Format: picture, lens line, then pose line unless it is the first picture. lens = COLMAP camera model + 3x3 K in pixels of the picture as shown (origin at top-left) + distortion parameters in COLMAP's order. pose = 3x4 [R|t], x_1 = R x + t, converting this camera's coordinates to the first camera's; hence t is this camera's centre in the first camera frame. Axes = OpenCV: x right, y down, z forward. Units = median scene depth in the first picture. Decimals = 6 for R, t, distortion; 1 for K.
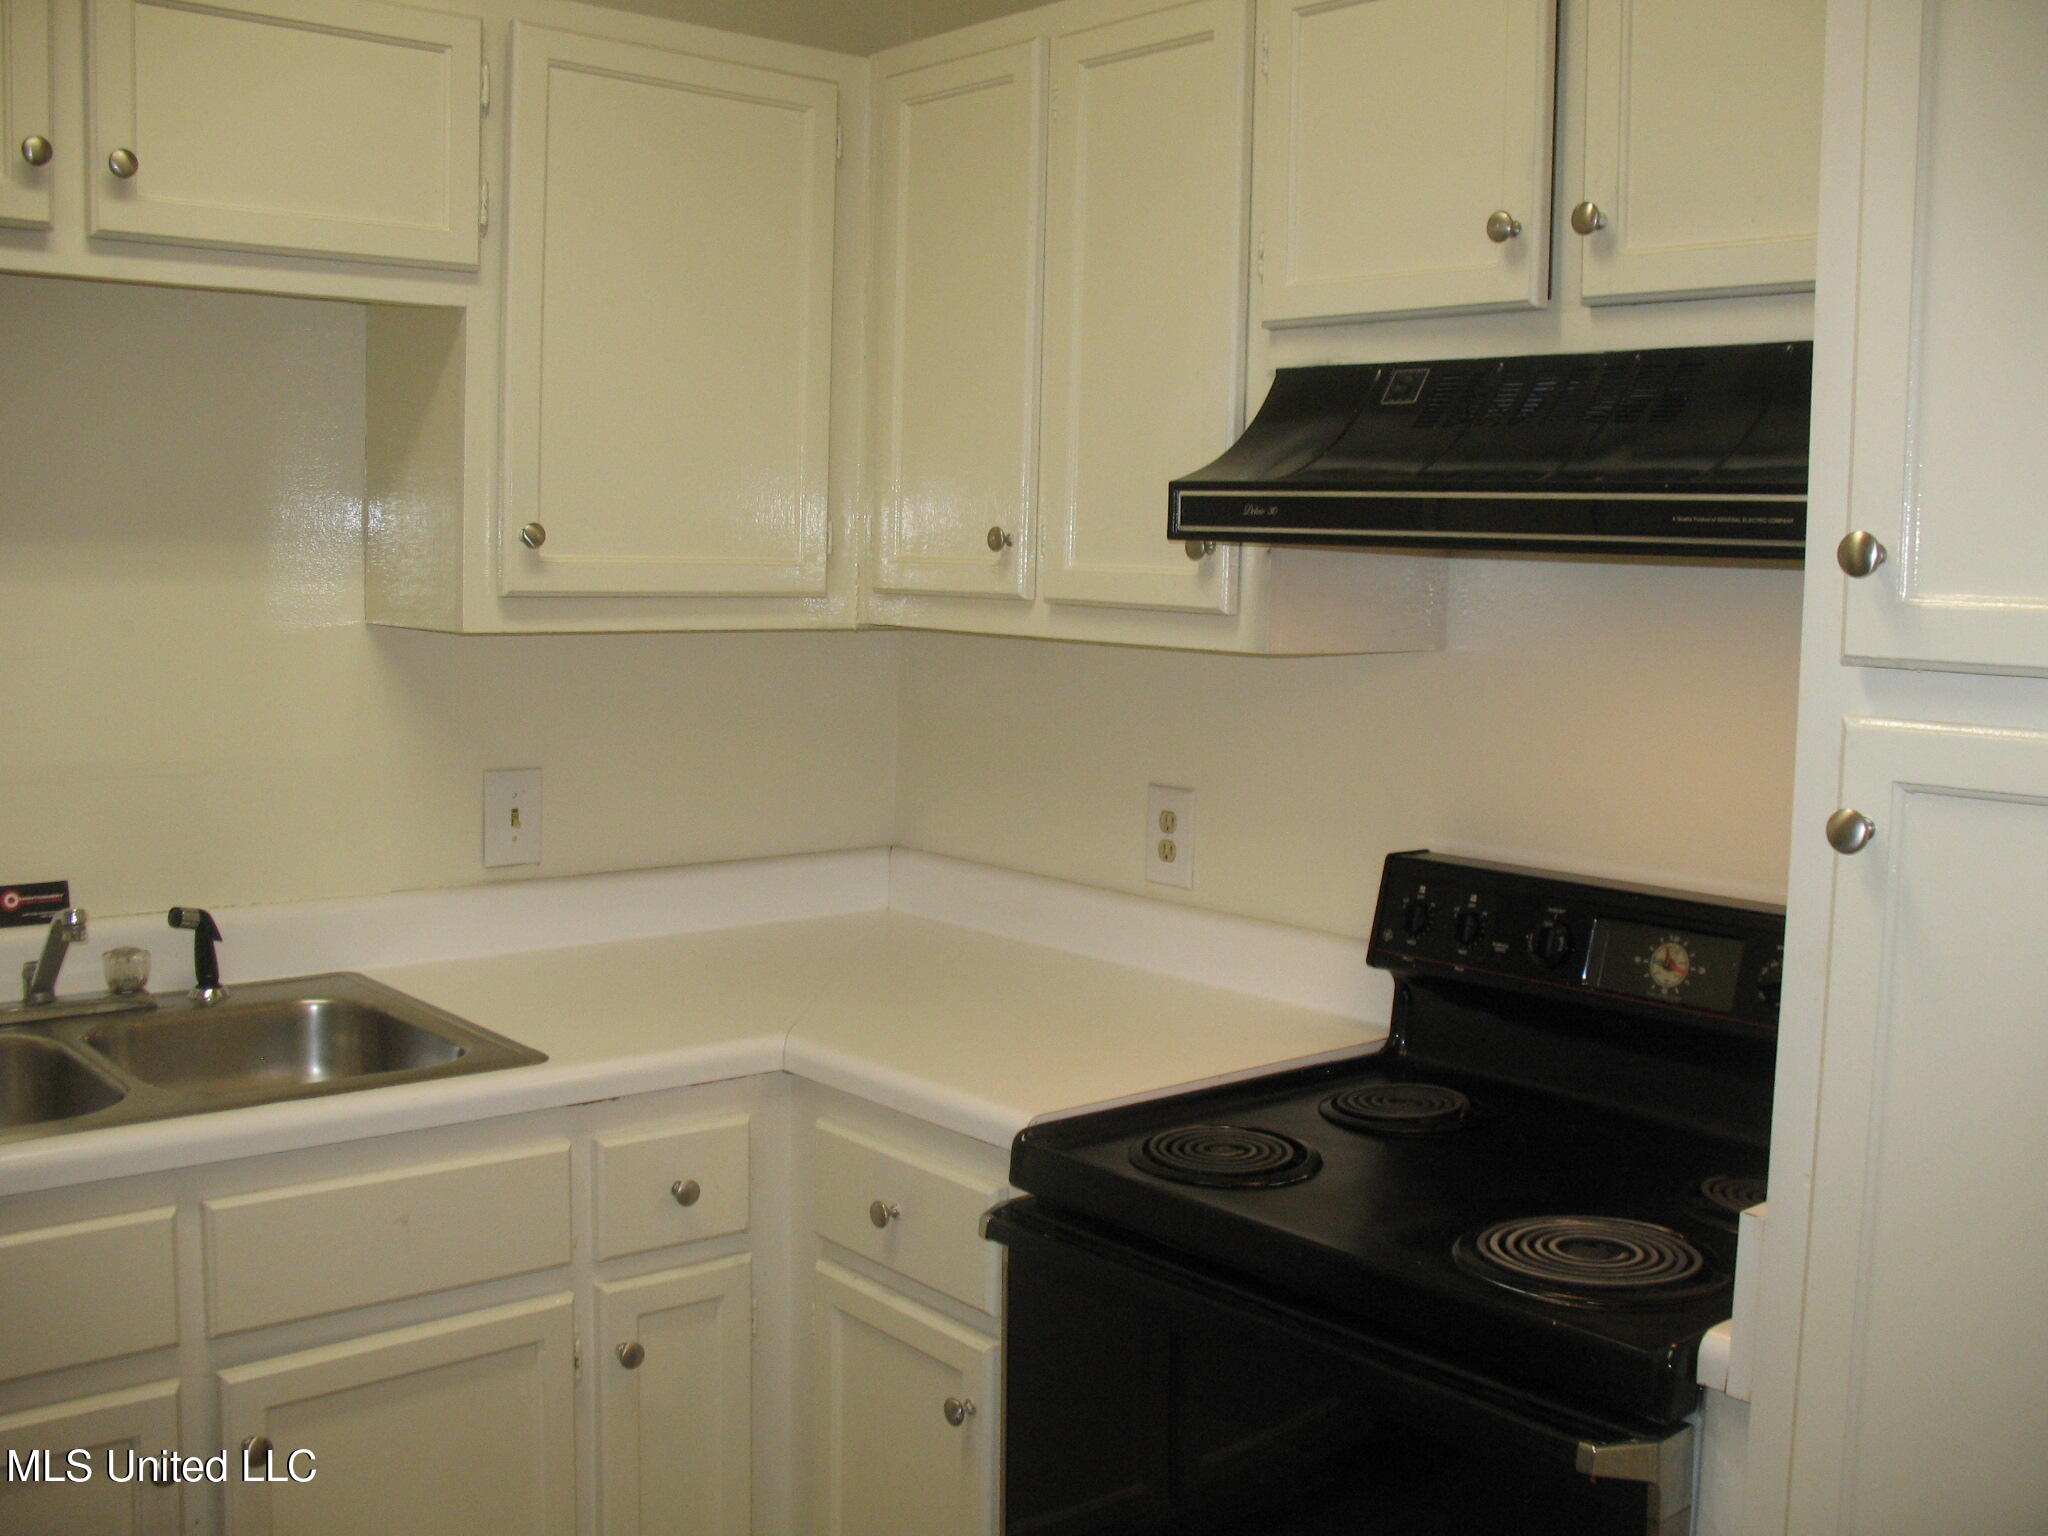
lens RADIAL K [[2129.5, 0, 1025.3], [0, 2129.5, 720.7], [0, 0, 1]] dist [-0.228681, 0.344830]
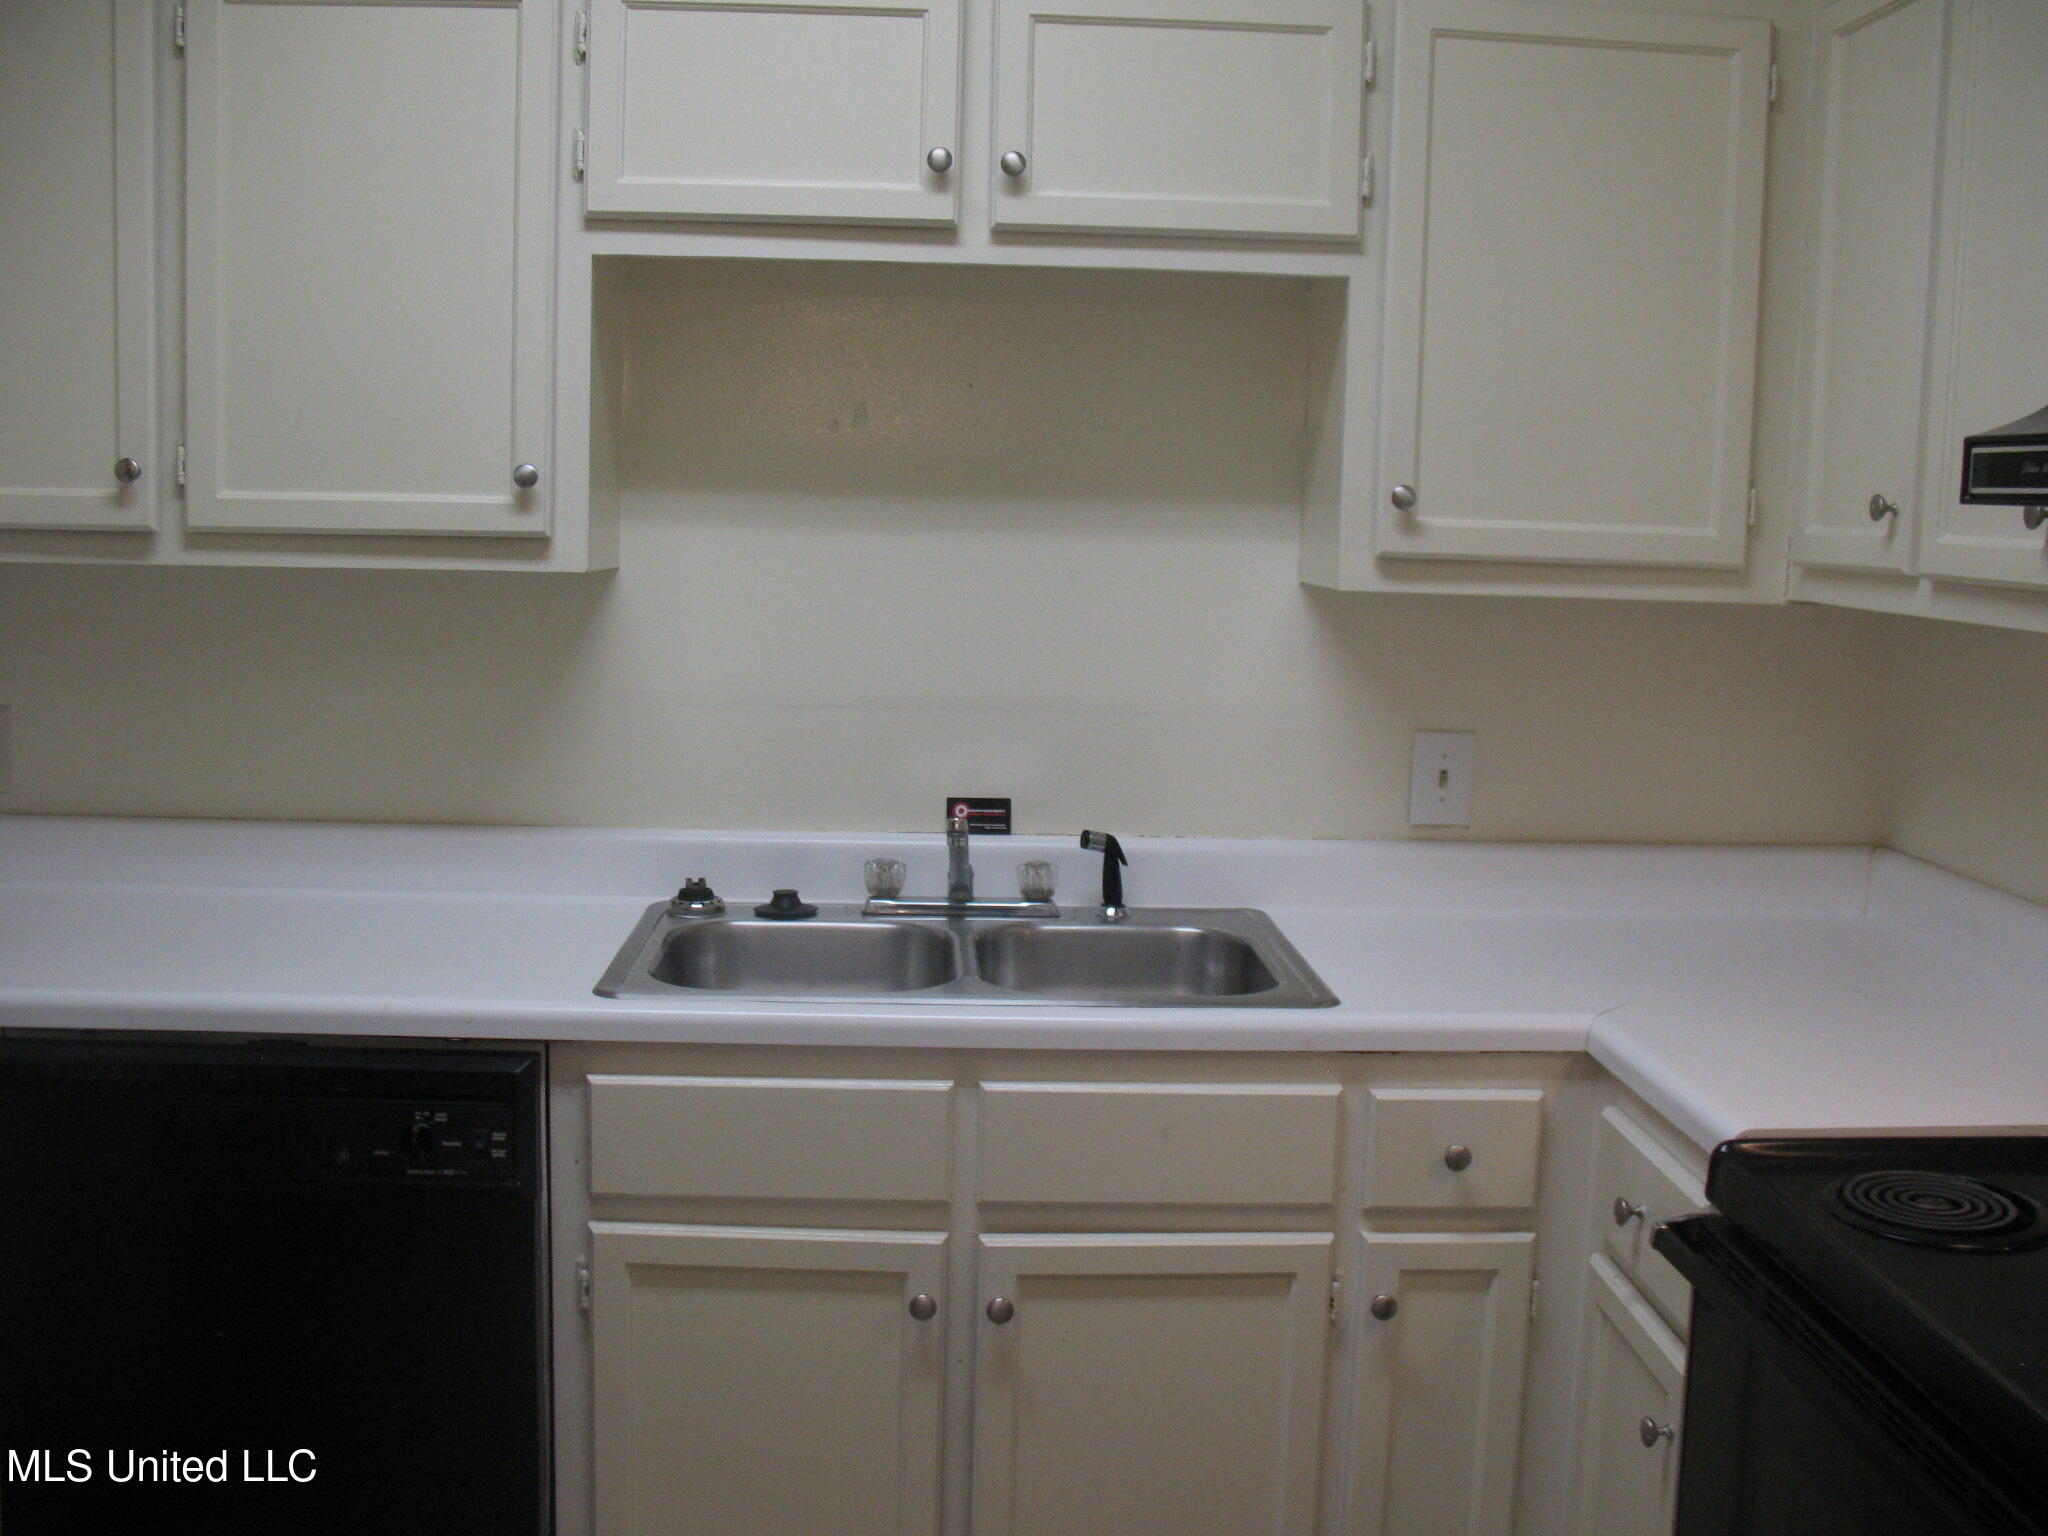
lens RADIAL K [[2080.2, 0, 1025.7], [0, 2080.2, 730.6], [0, 0, 1]] dist [-0.202658, 0.283707]
pose [[0.789086, 0.065693, -0.610760, 0.246228], [-0.058958, 0.997774, 0.031147, 0.004106], [0.611447, 0.011431, 0.791203, 0.097929]]
